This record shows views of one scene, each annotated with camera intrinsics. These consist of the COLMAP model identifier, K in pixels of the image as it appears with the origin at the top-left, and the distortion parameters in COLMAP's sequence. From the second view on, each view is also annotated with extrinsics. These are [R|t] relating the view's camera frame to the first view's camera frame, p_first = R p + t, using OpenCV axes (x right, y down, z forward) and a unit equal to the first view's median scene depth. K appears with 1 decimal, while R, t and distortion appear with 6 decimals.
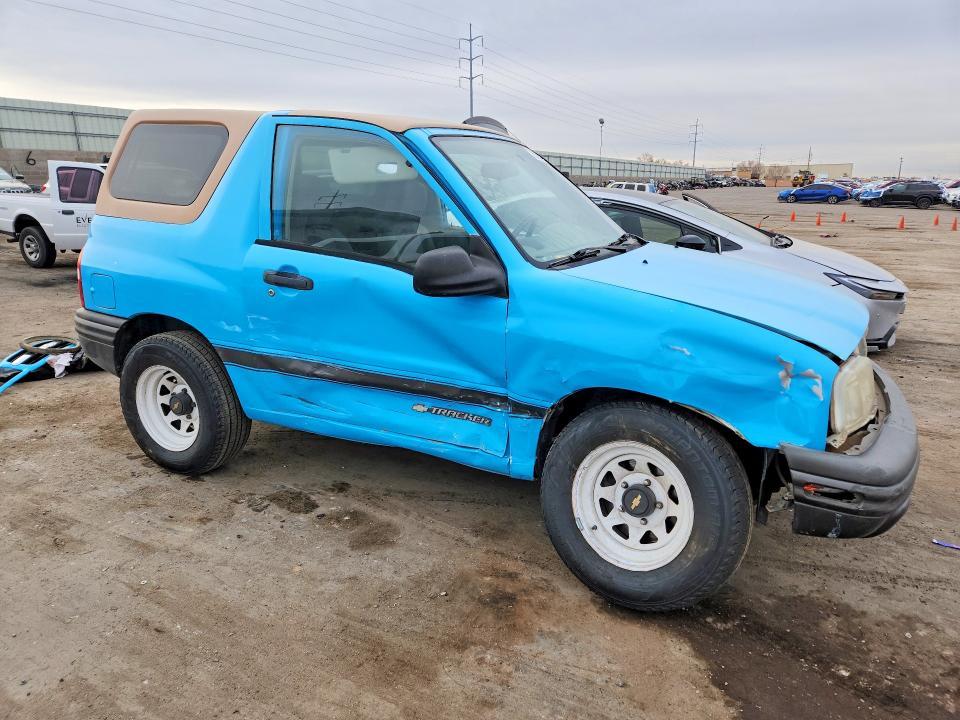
lens RADIAL K [[654.1, 0, 475.6], [0, 654.1, 358.1], [0, 0, 1]] dist [0.020915, -0.020547]
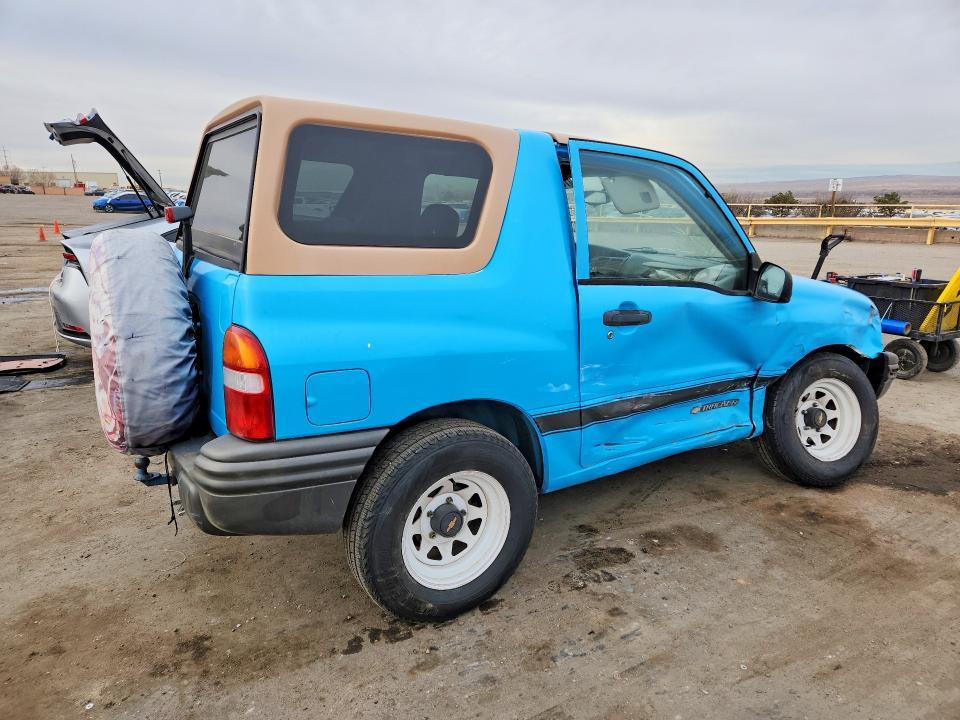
lens RADIAL K [[654.1, 0, 475.4], [0, 654.1, 362.2], [0, 0, 1]] dist [0.020915, -0.020547]
pose [[0.537025, -0.211147, 0.816714, -1.215588], [0.214190, 0.970569, 0.110084, -0.212588], [-0.815921, 0.115815, 0.566445, 0.676750]]
